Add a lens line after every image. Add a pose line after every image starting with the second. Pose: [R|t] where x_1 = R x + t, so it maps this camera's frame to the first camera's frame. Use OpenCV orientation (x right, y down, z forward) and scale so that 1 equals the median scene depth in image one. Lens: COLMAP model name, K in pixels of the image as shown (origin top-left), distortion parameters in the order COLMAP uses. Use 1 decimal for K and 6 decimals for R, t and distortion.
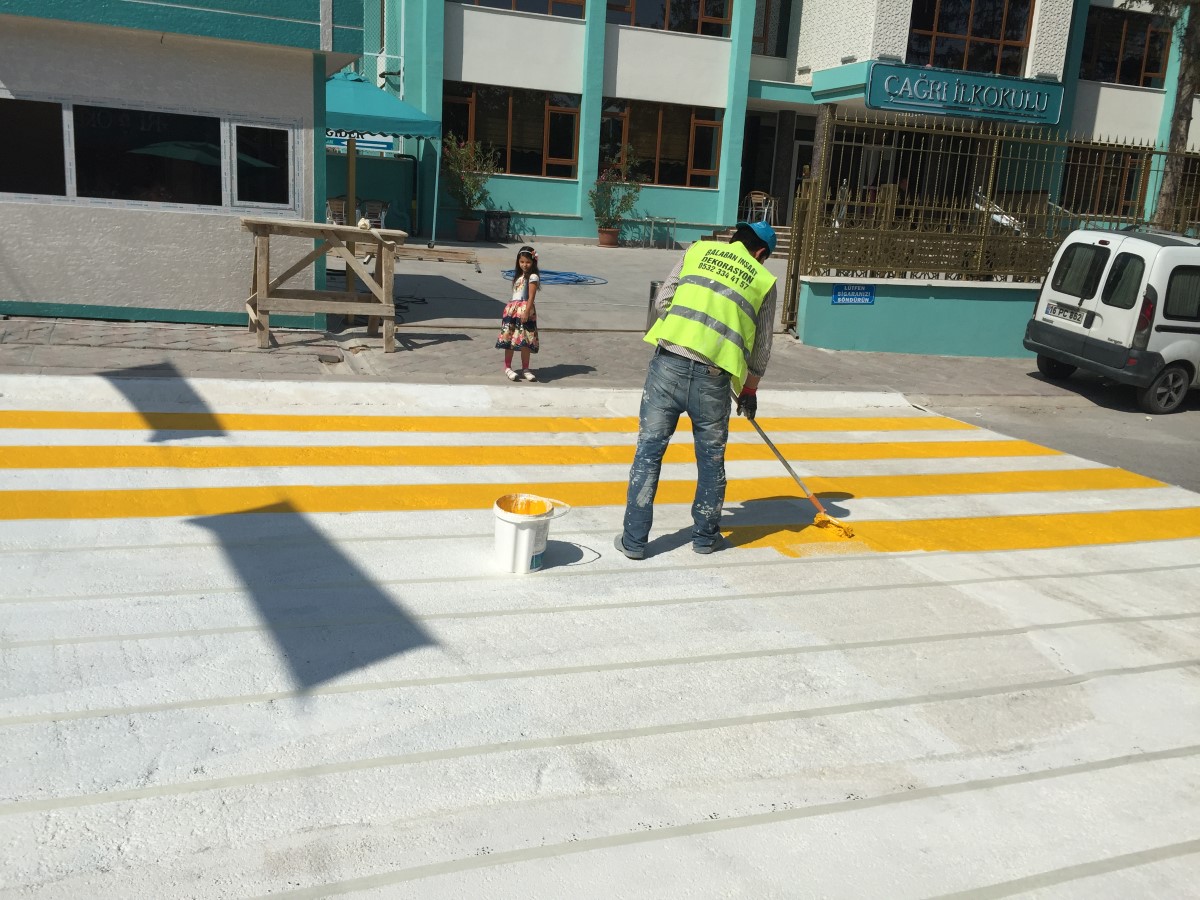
lens RADIAL K [[1023.7, 0, 600.0], [0, 1023.7, 450.0], [0, 0, 1]] dist [0.090904, -0.087696]
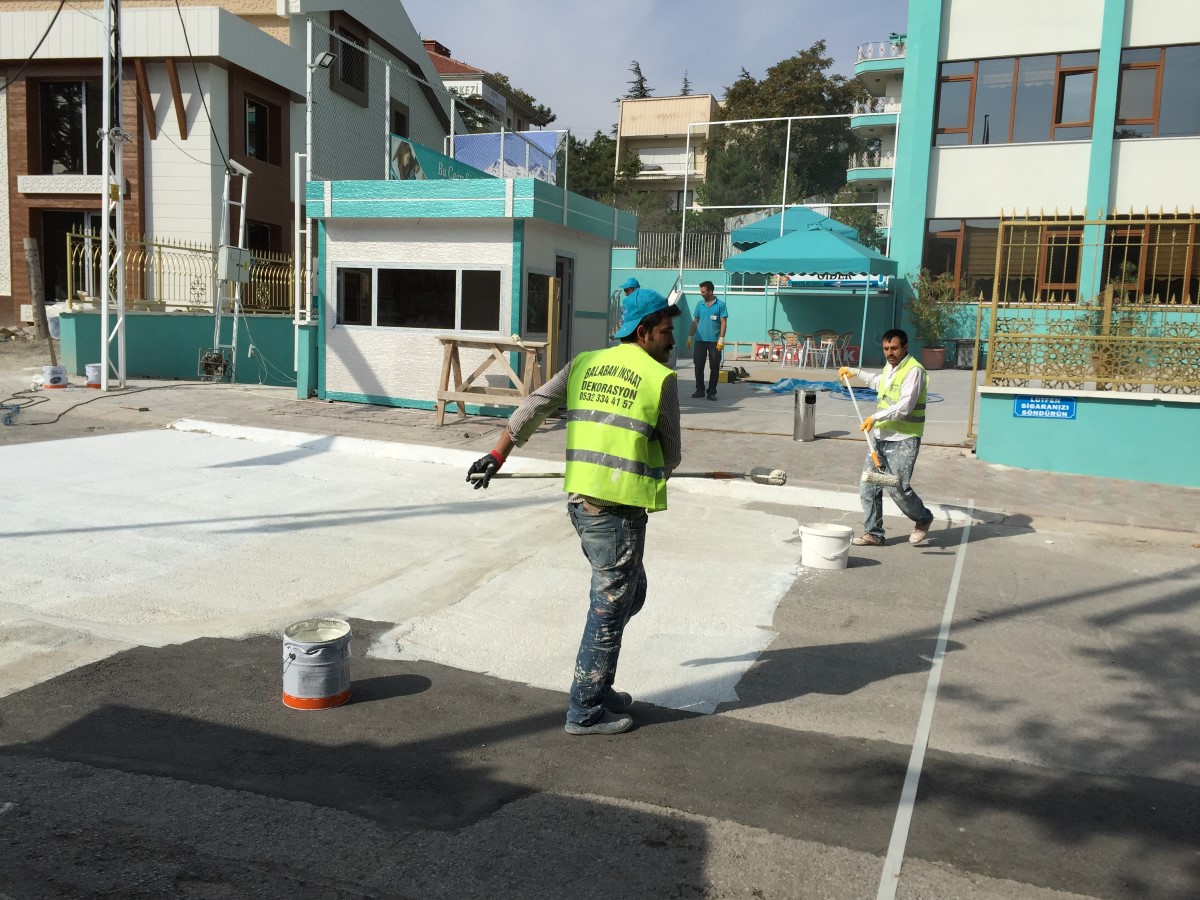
lens RADIAL K [[1023.7, 0, 600.0], [0, 1023.7, 450.0], [0, 0, 1]] dist [0.090904, -0.087696]
pose [[0.757548, 0.045858, -0.651167, 0.300845], [-0.135608, 0.986823, -0.088266, 0.011144], [0.638539, 0.155169, 0.753785, 0.035967]]
